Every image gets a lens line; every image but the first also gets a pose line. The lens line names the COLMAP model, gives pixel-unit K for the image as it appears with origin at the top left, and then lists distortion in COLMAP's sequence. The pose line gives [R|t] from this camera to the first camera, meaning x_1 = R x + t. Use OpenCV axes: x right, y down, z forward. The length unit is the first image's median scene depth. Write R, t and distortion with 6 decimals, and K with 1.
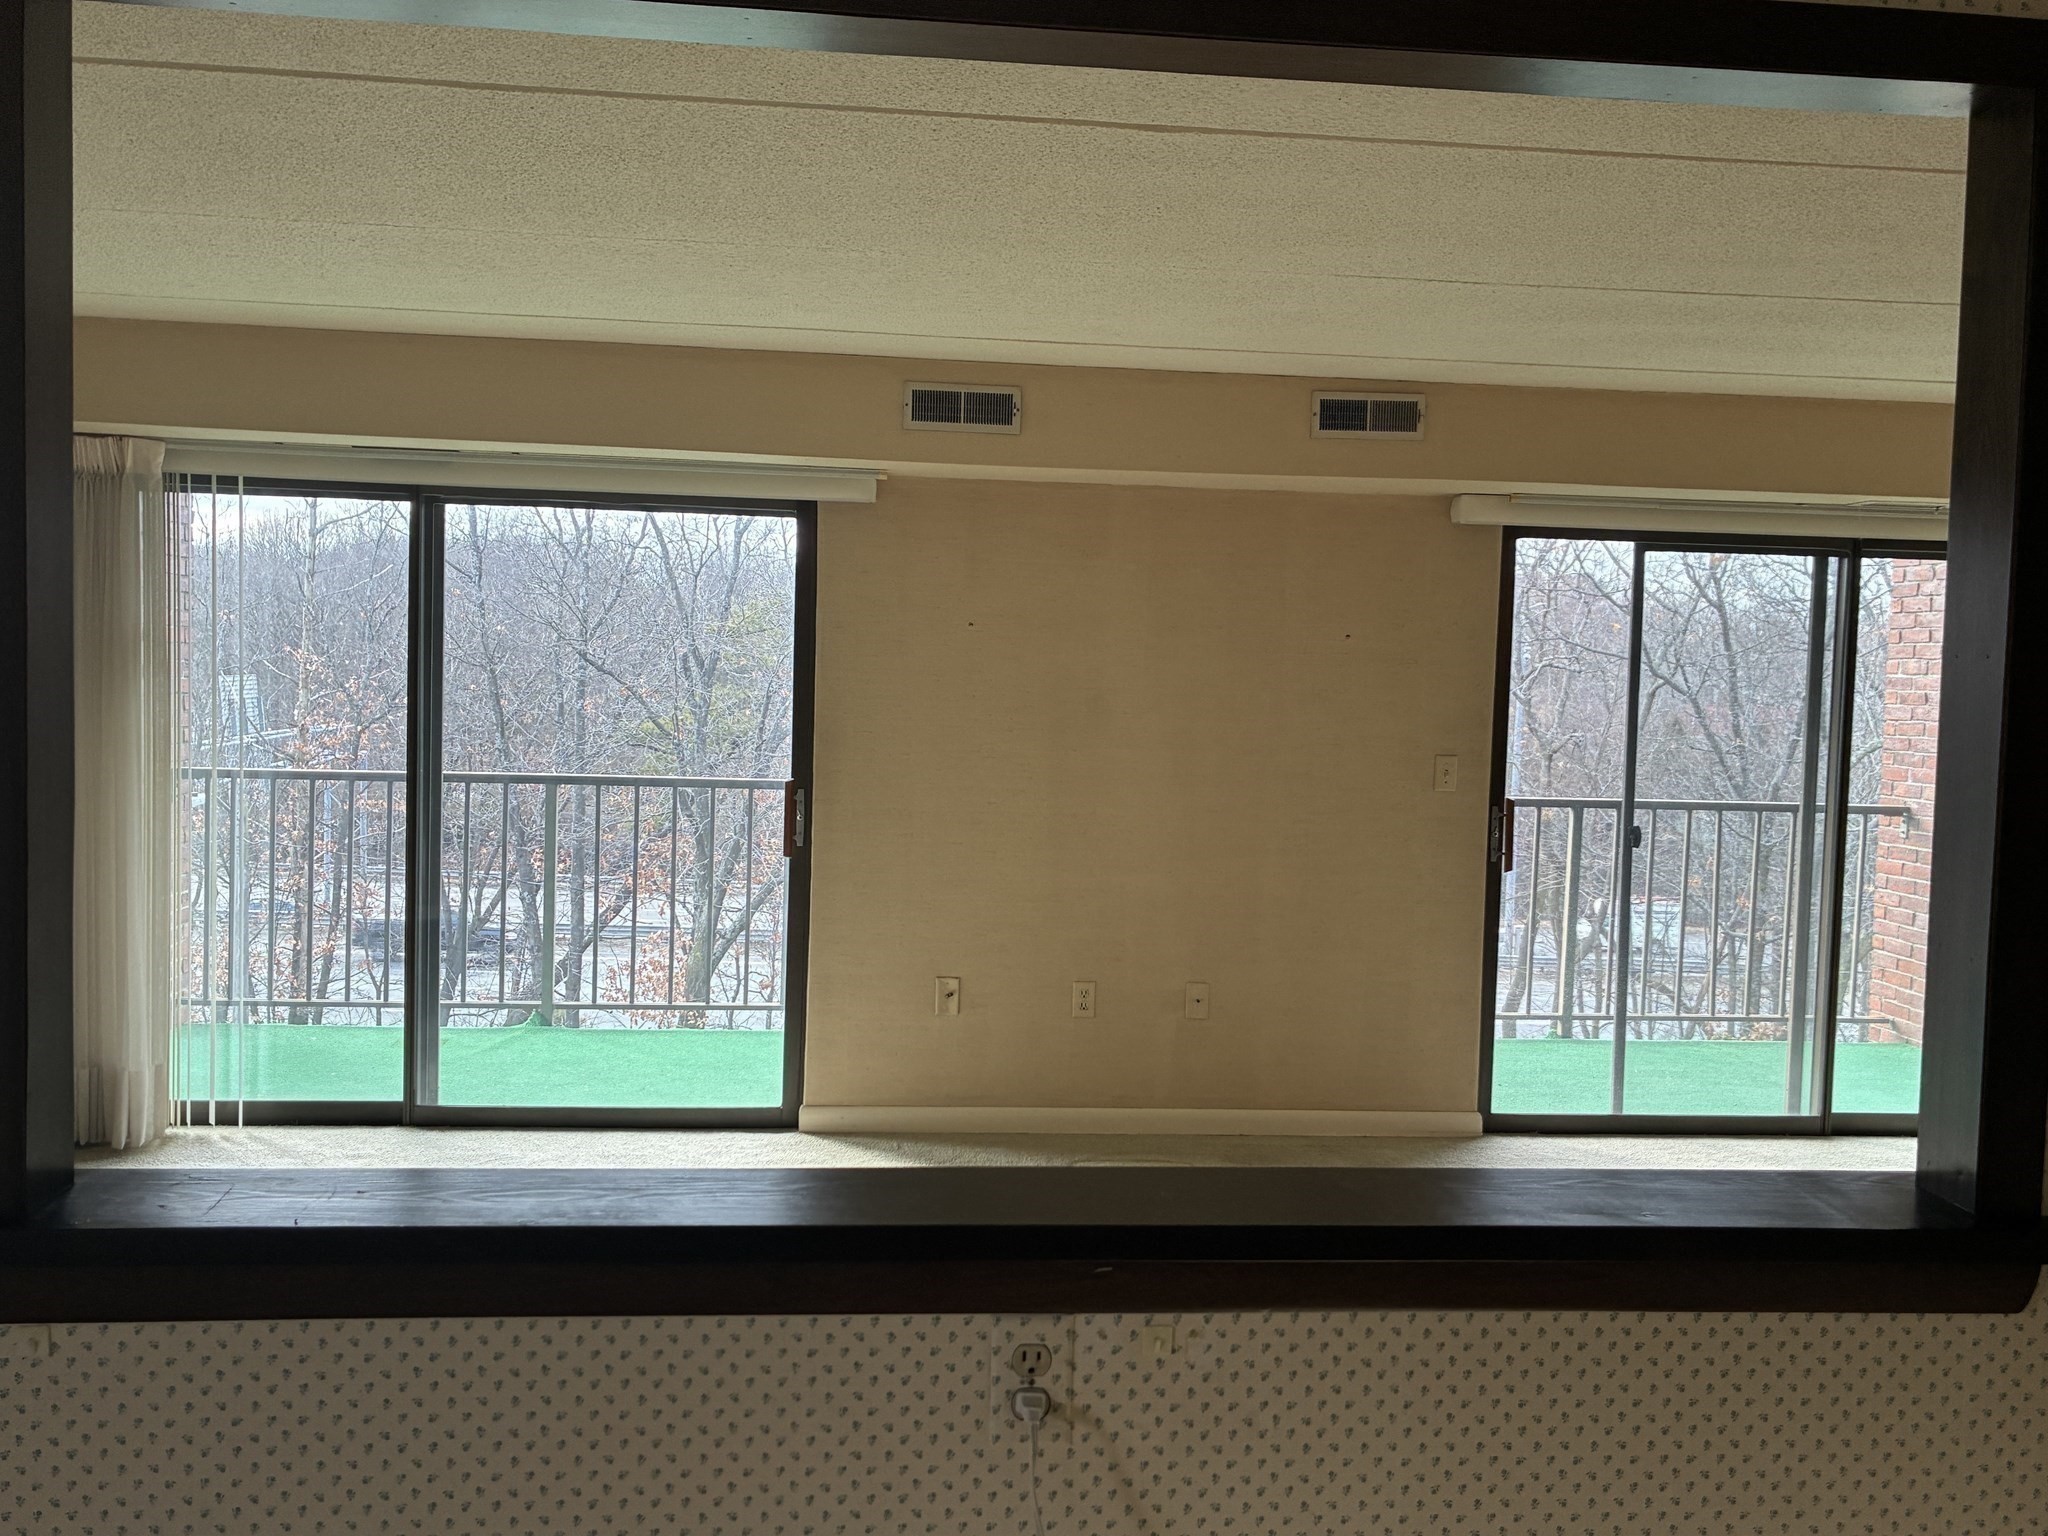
lens RADIAL K [[1856.4, 0, 1024.8], [0, 1856.4, 755.2], [0, 0, 1]] dist [0.021744, 0.000000]
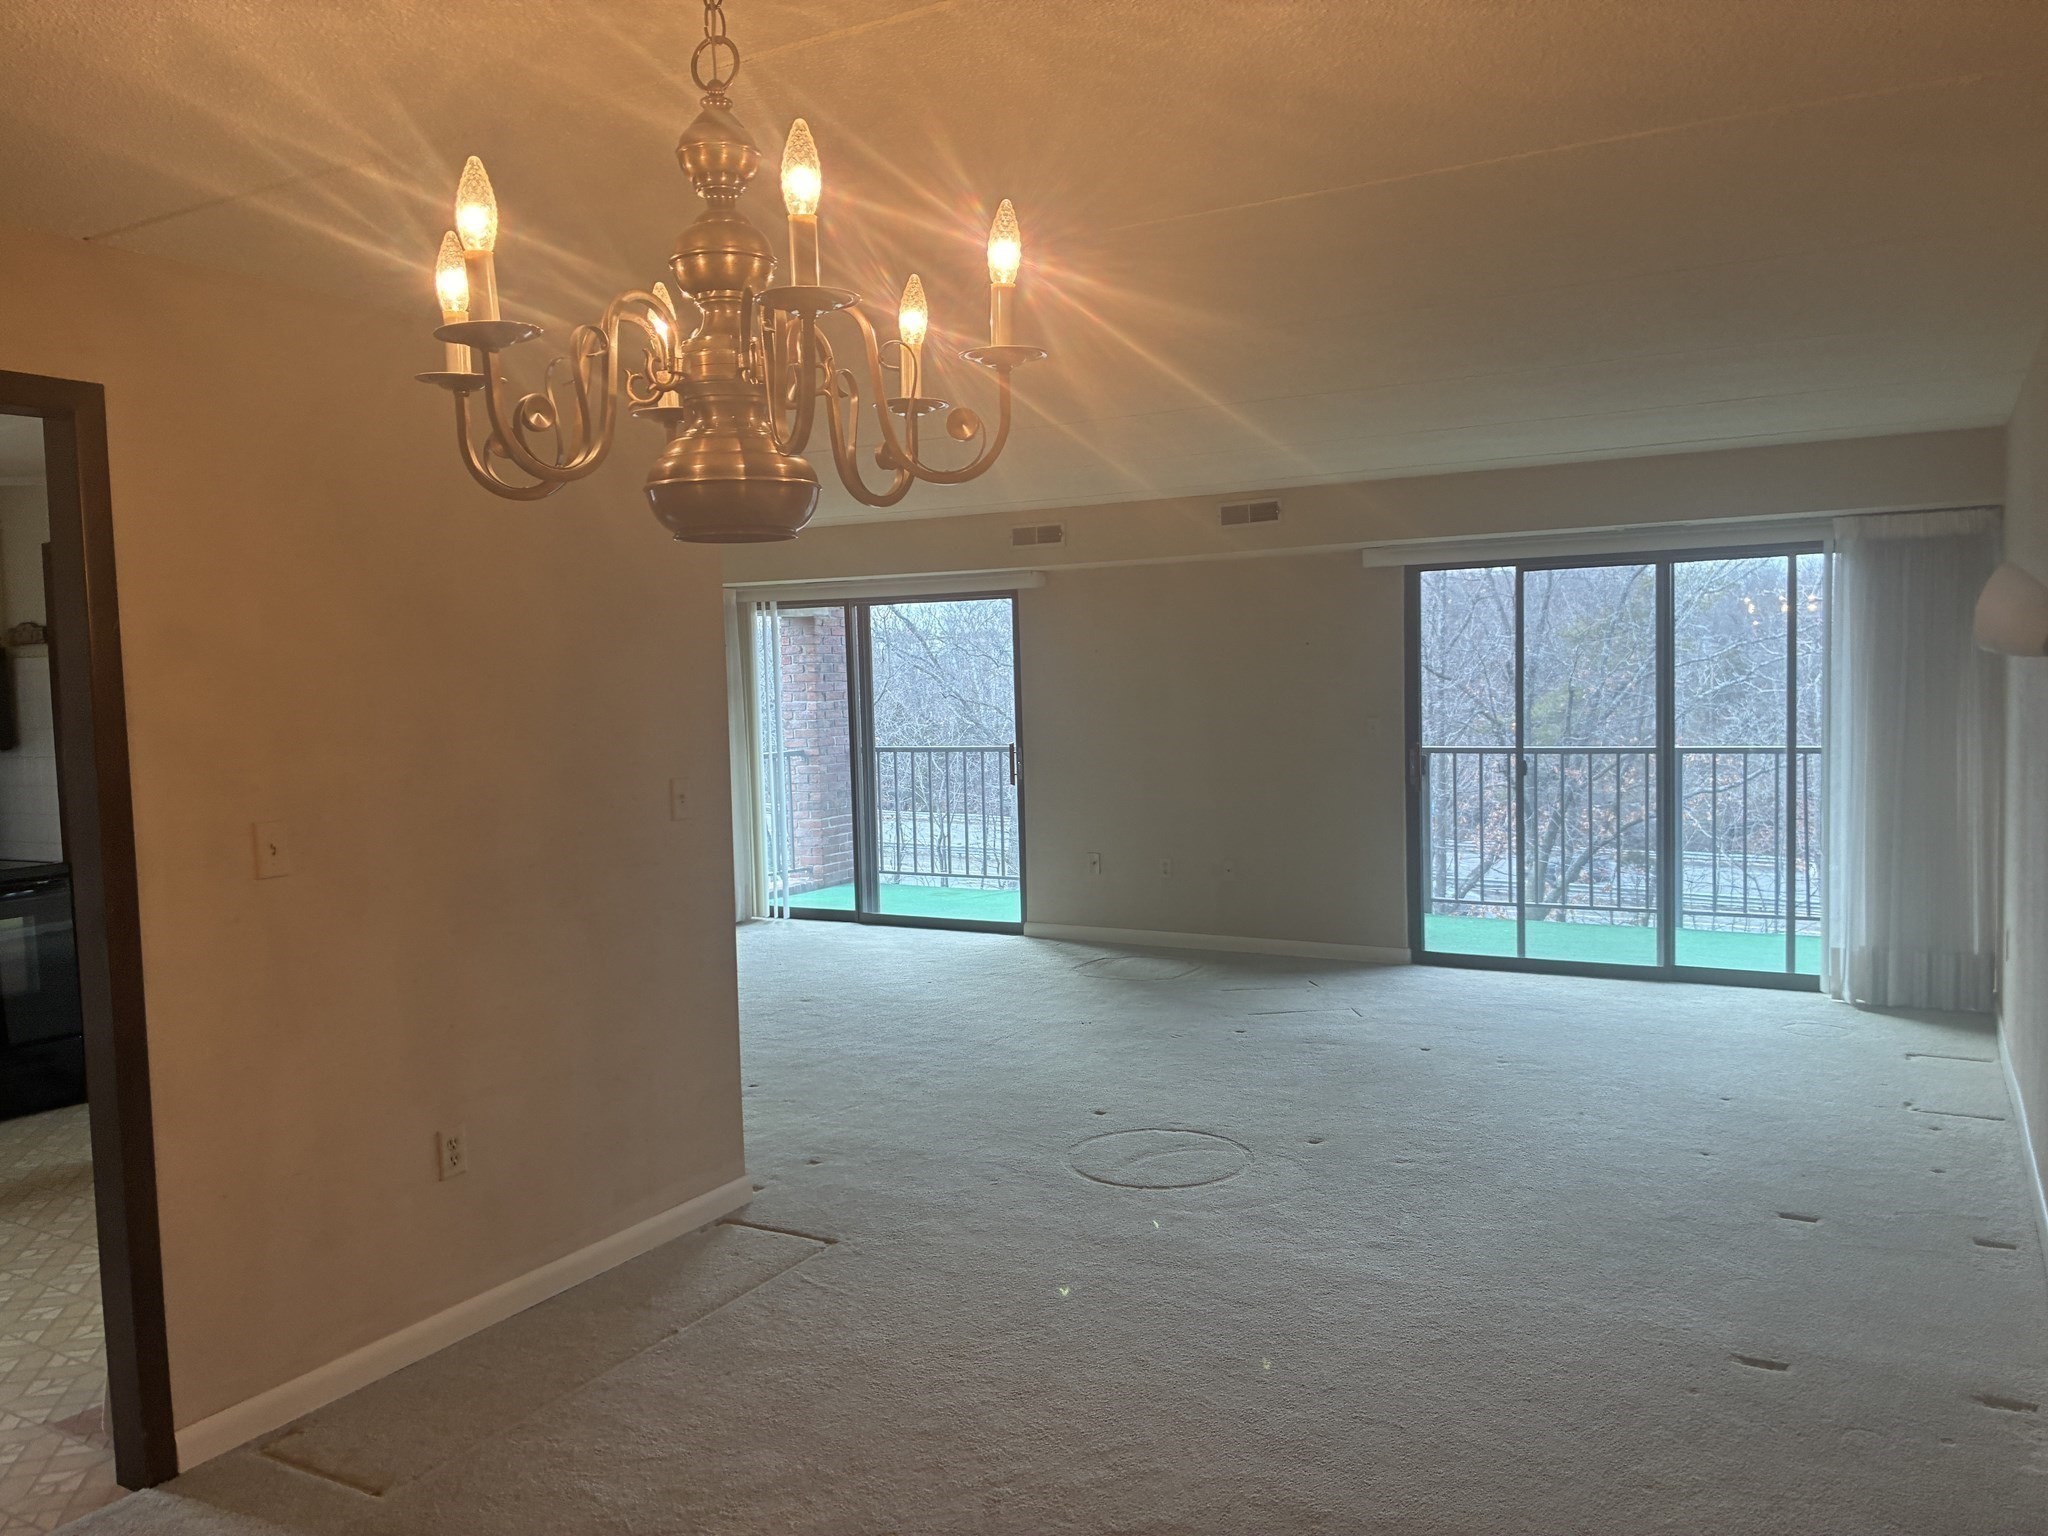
lens RADIAL K [[1536.1, 0, 1026.8], [0, 1536.1, 781.0], [0, 0, 1]] dist [0.009339, -0.001598]
pose [[0.819473, -0.012116, -0.572990, 0.734760], [0.019038, 0.999800, 0.006086, 0.040924], [0.572802, -0.015896, 0.819540, -0.224620]]
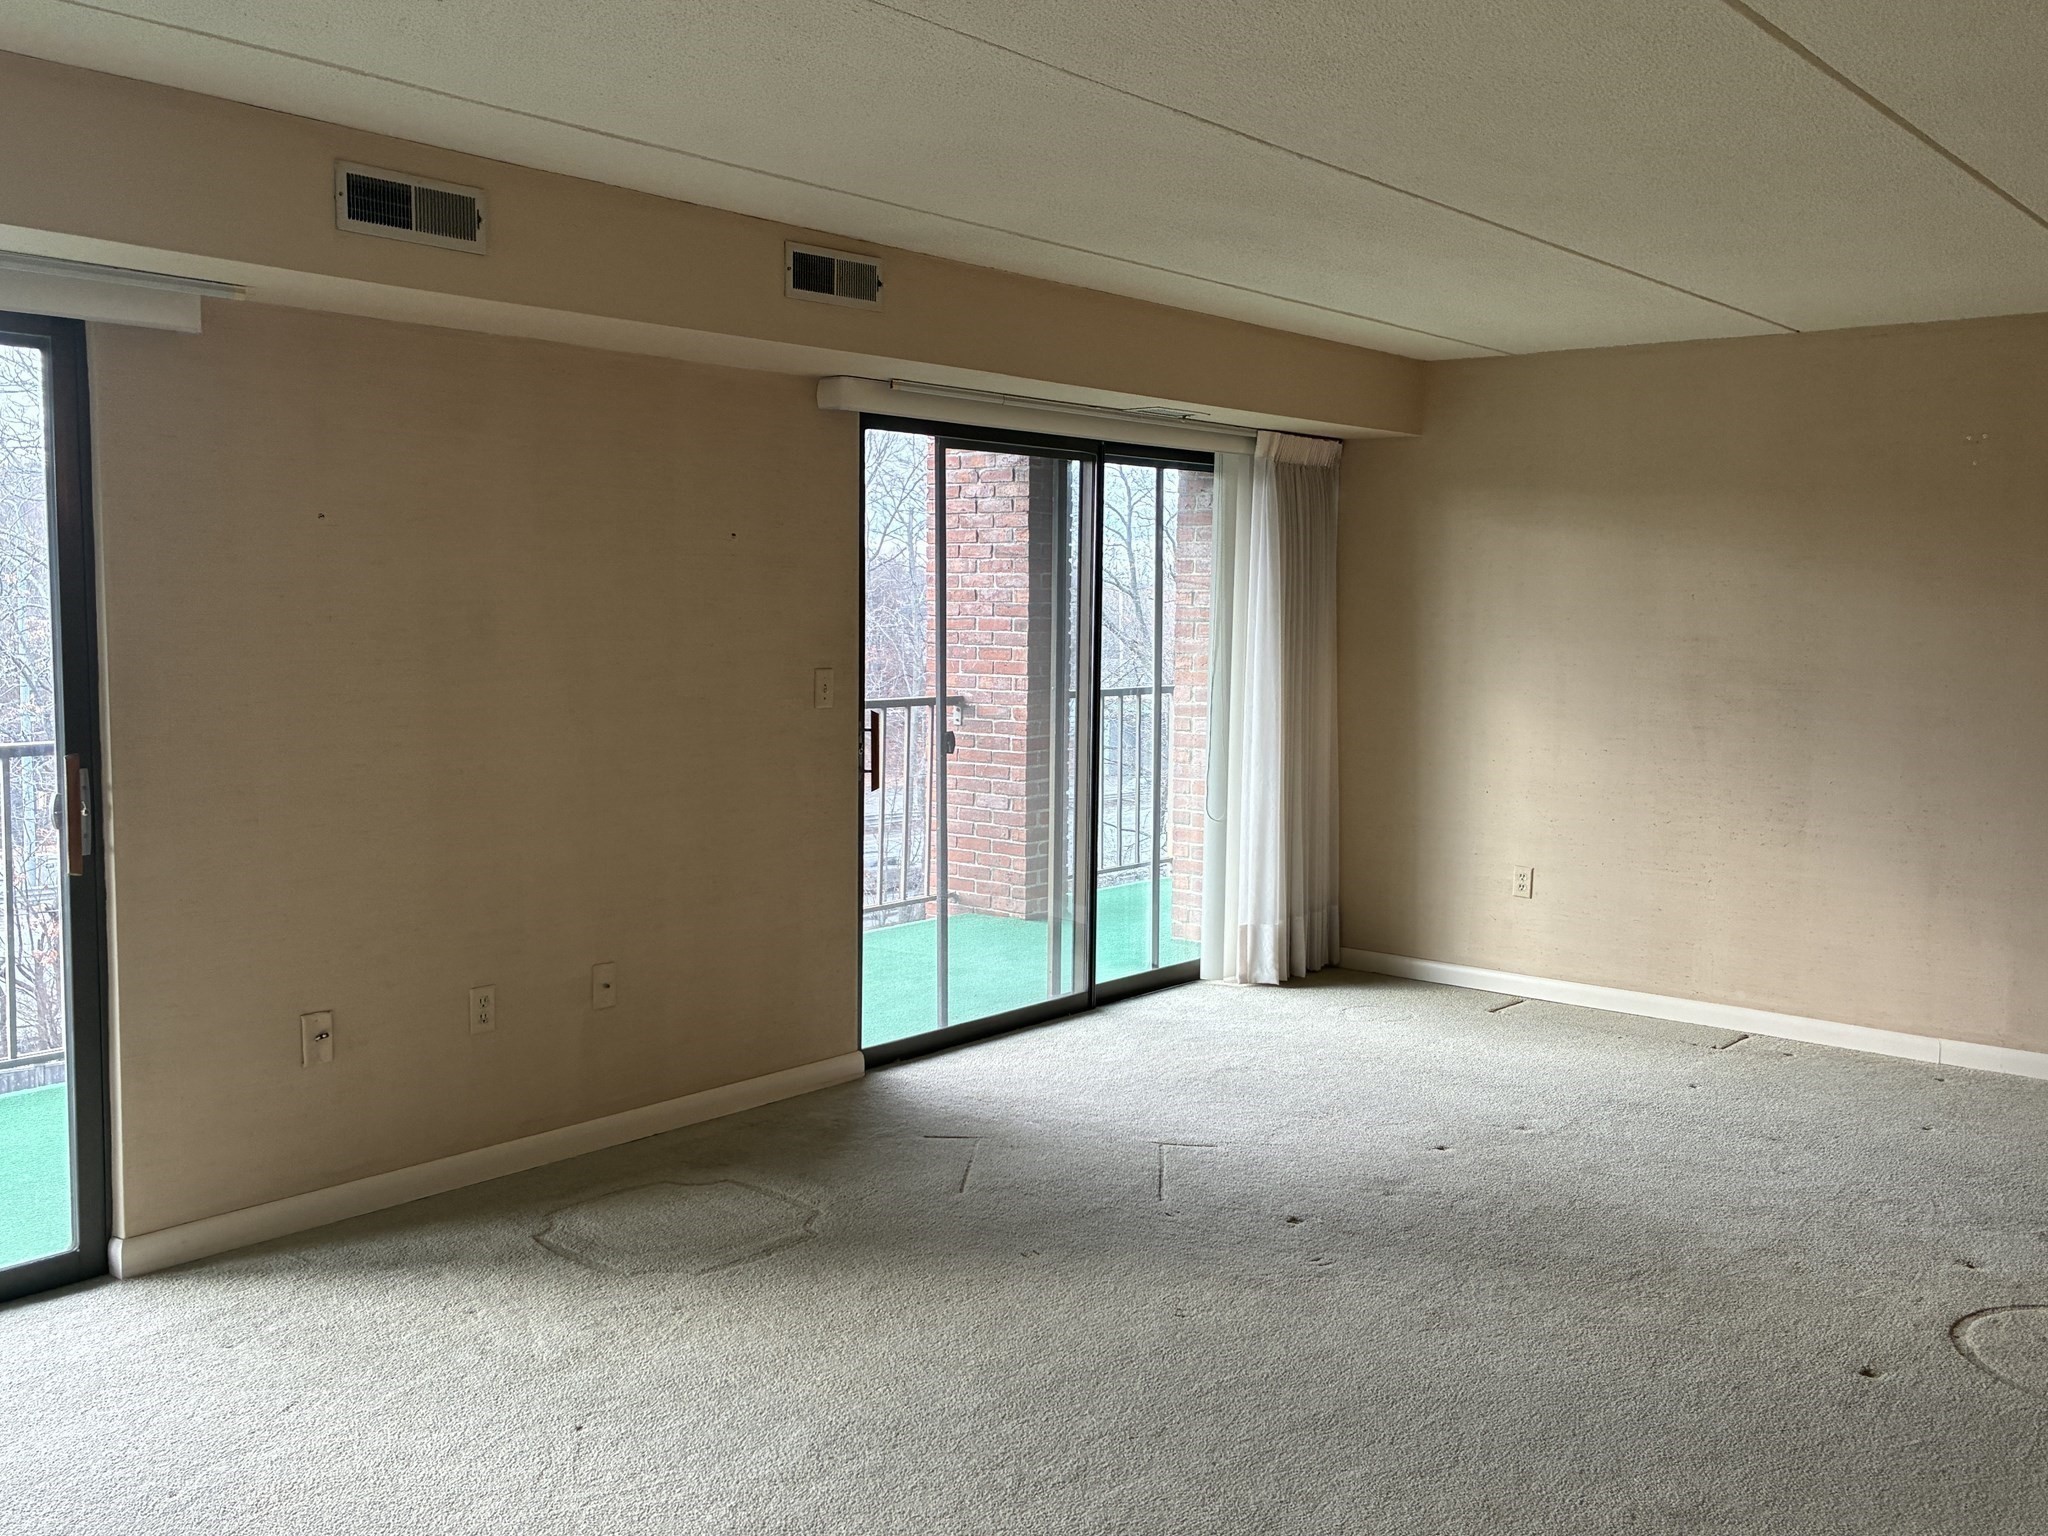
lens RADIAL K [[1856.4, 0, 1044.0], [0, 1856.4, 788.7], [0, 0, 1]] dist [0.021744, 0.000000]
pose [[0.699859, -0.097143, 0.707645, -0.344190], [0.045937, 0.994779, 0.091129, -0.019565], [-0.712803, -0.031270, 0.700667, 0.293824]]
